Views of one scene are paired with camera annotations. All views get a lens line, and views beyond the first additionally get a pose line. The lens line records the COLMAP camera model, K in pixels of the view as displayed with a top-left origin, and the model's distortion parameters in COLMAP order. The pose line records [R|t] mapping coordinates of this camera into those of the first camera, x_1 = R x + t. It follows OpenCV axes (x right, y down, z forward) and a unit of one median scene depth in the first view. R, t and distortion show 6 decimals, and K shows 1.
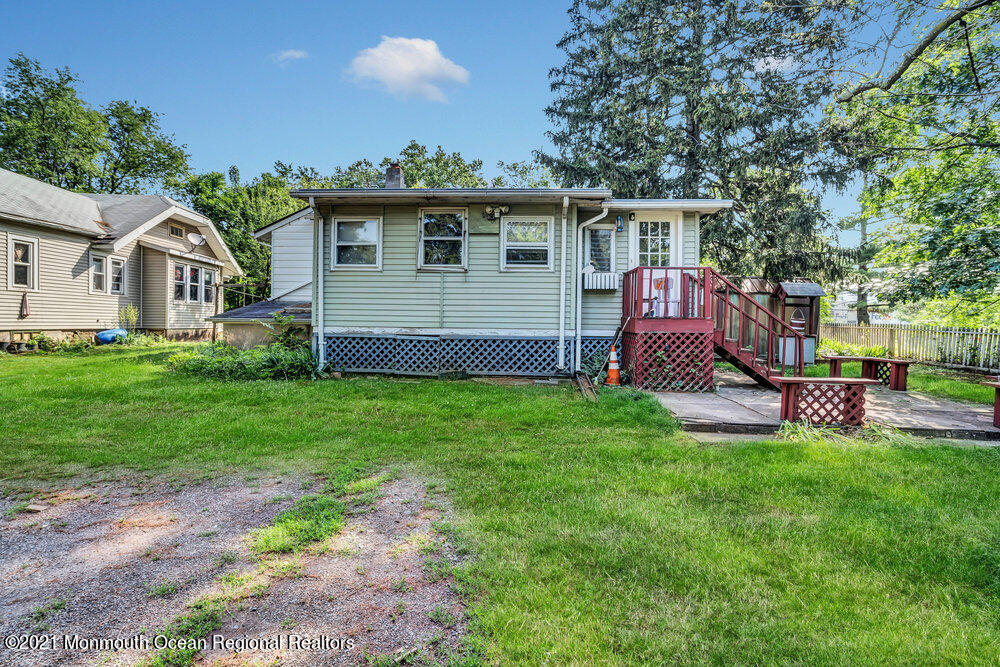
lens RADIAL K [[463.4, 0, 490.9], [0, 463.4, 329.5], [0, 0, 1]] dist [-0.033238, 0.009704]
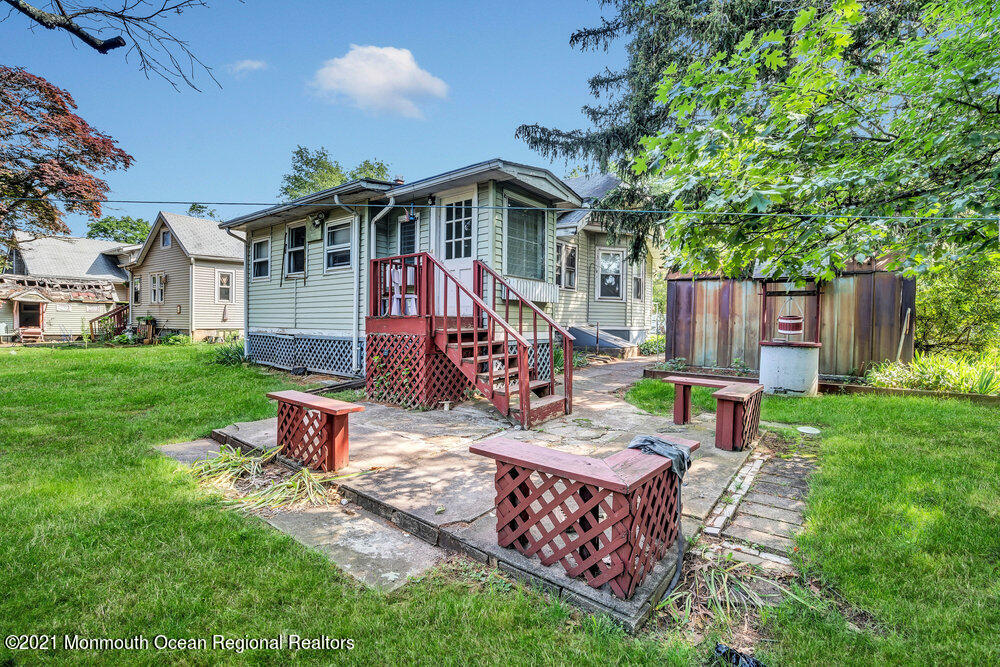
lens RADIAL K [[463.4, 0, 502.4], [0, 463.4, 335.9], [0, 0, 1]] dist [-0.033238, 0.009704]
pose [[0.804114, 0.013867, -0.594313, 0.969200], [-0.007835, 0.999888, 0.012730, -0.002558], [0.594423, -0.005580, 0.804133, 0.395518]]
